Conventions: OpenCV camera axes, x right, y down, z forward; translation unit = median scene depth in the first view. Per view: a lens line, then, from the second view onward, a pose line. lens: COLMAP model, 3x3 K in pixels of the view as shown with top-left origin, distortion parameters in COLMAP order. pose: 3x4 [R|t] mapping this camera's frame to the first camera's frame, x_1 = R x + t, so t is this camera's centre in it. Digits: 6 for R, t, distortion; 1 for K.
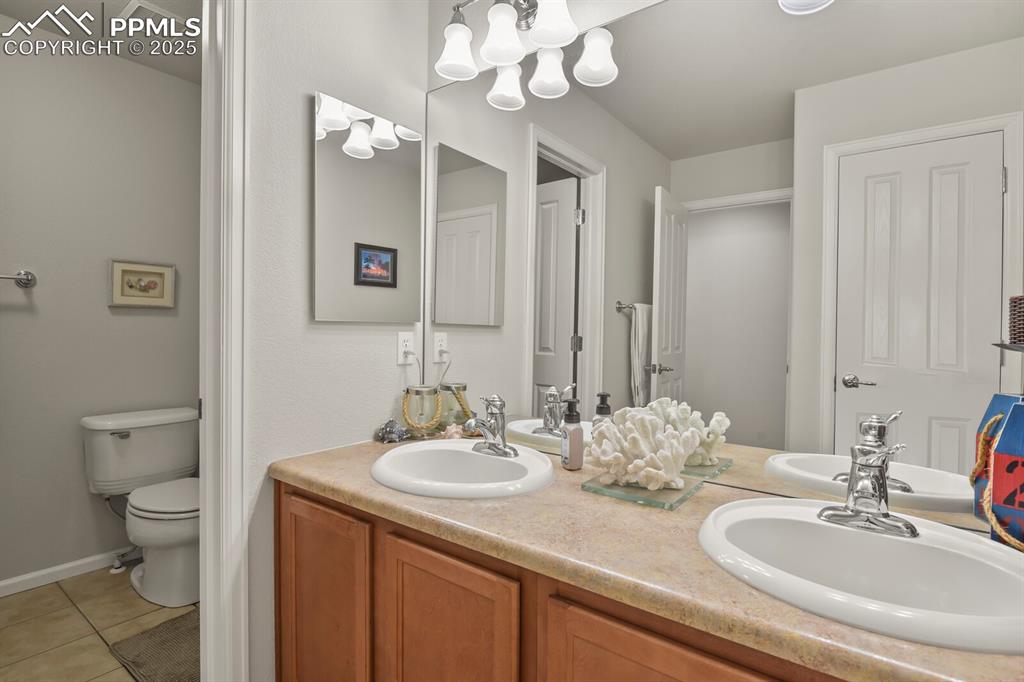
lens RADIAL K [[497.7, 0, 513.8], [0, 497.7, 335.8], [0, 0, 1]] dist [-0.003529, -0.006115]
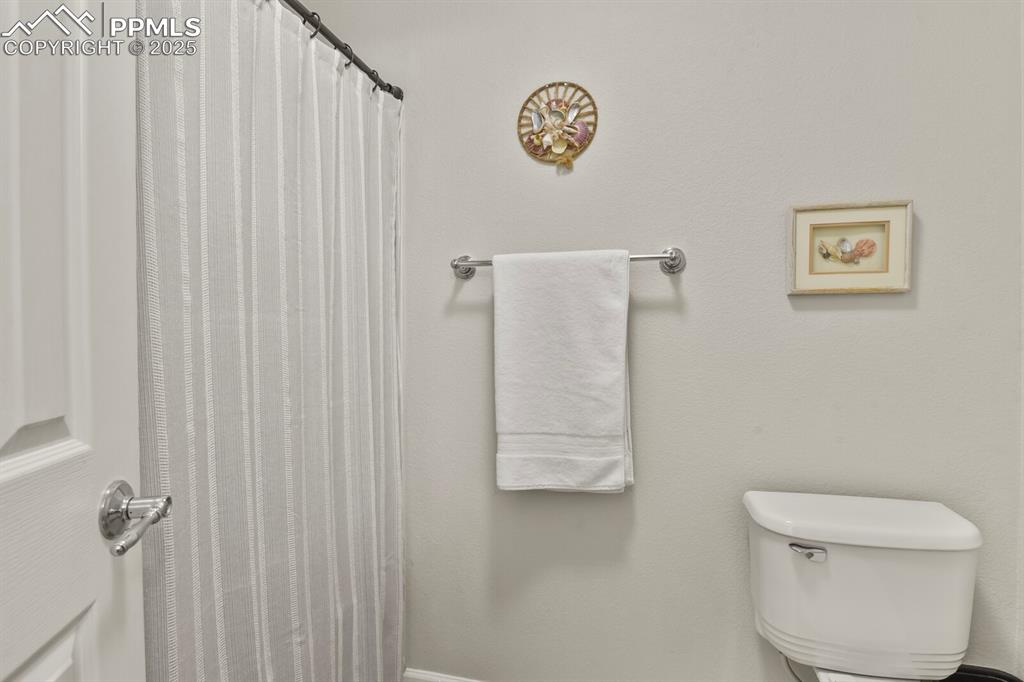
lens RADIAL K [[497.7, 0, 515.8], [0, 497.7, 337.3], [0, 0, 1]] dist [-0.003529, -0.006115]
pose [[0.371651, -0.004194, -0.928363, -0.405070], [-0.005439, 0.999963, -0.006695, -0.006675], [0.928357, 0.007537, 0.371614, 0.496743]]
